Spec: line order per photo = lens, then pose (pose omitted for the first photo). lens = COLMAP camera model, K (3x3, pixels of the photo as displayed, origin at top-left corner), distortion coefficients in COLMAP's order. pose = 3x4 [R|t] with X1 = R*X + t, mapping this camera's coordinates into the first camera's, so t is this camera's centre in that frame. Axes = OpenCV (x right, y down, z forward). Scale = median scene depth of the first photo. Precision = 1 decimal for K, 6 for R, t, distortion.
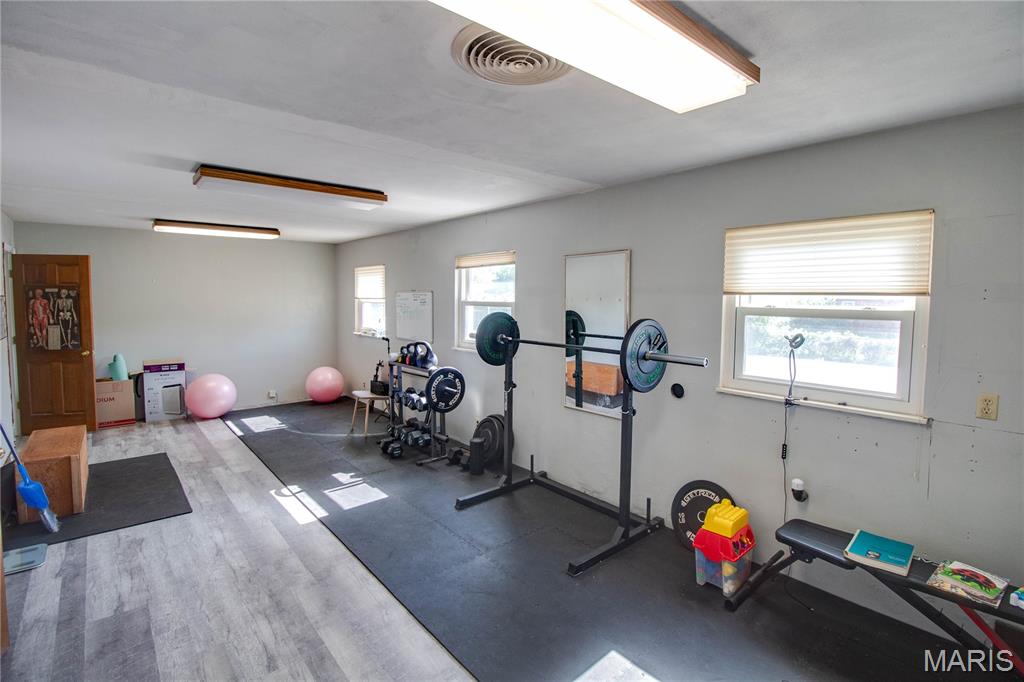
lens RADIAL K [[483.1, 0, 514.9], [0, 483.1, 324.9], [0, 0, 1]] dist [0.001676, -0.014425]
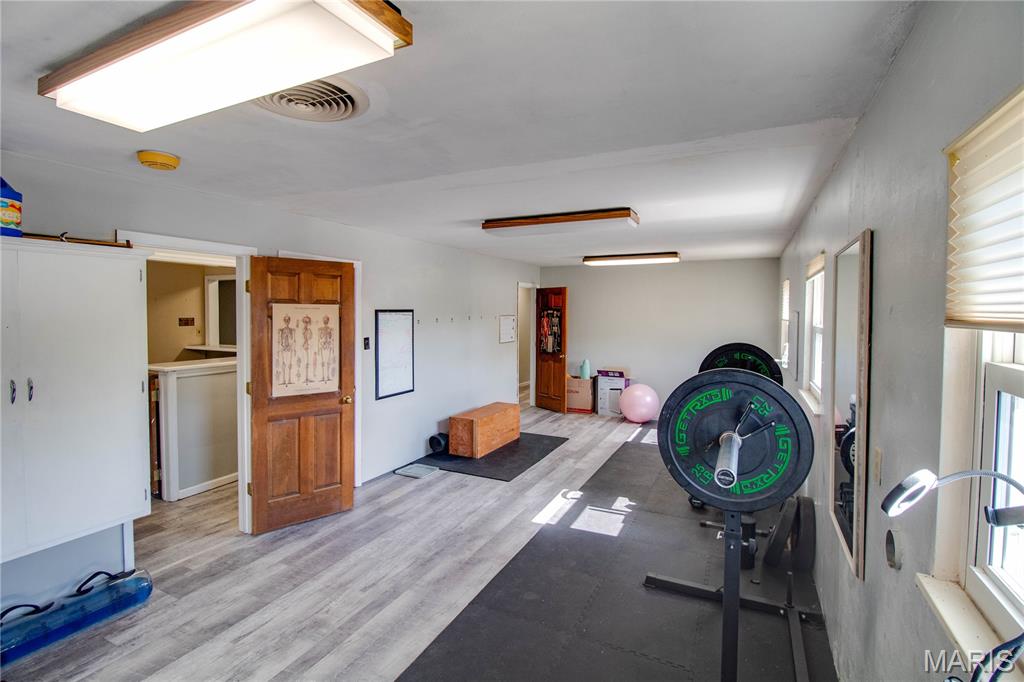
lens RADIAL K [[483.1, 0, 514.9], [0, 483.1, 324.9], [0, 0, 1]] dist [0.001676, -0.014425]
pose [[0.398240, 0.022088, -0.917015, 0.499279], [-0.055721, 0.998446, -0.000149, -0.036013], [0.915587, 0.051157, 0.398852, 0.437803]]
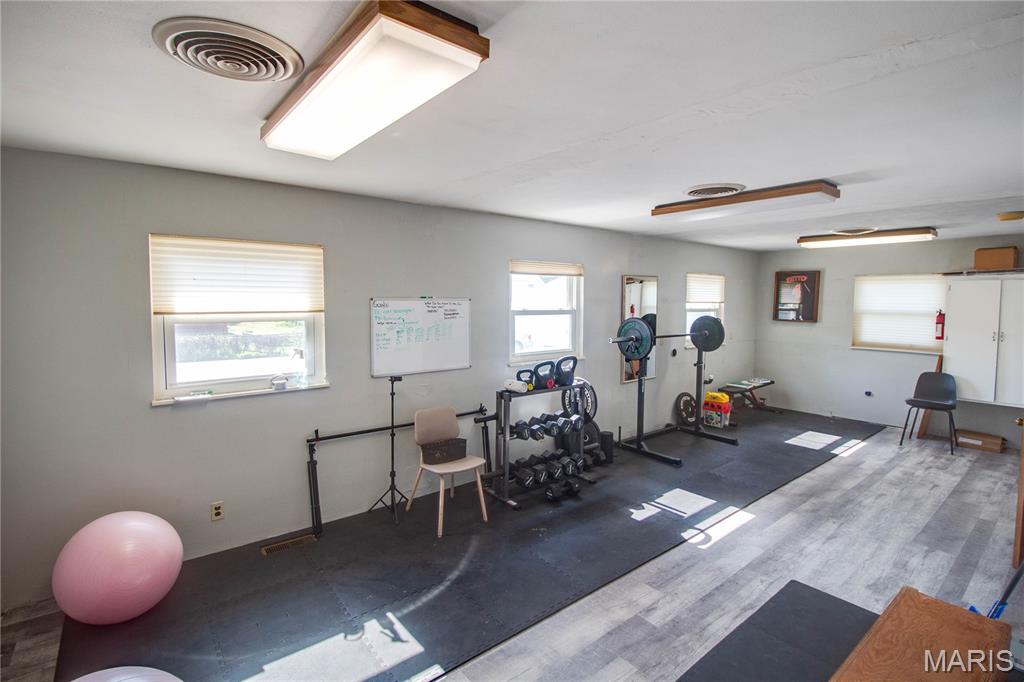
lens RADIAL K [[488.4, 0, 516.5], [0, 488.4, 339.2], [0, 0, 1]] dist [-0.005394, -0.015055]
pose [[0.027143, -0.087415, 0.995802, -1.360827], [0.053711, 0.994858, 0.085868, -0.100239], [-0.998188, 0.051154, 0.031699, 1.323615]]
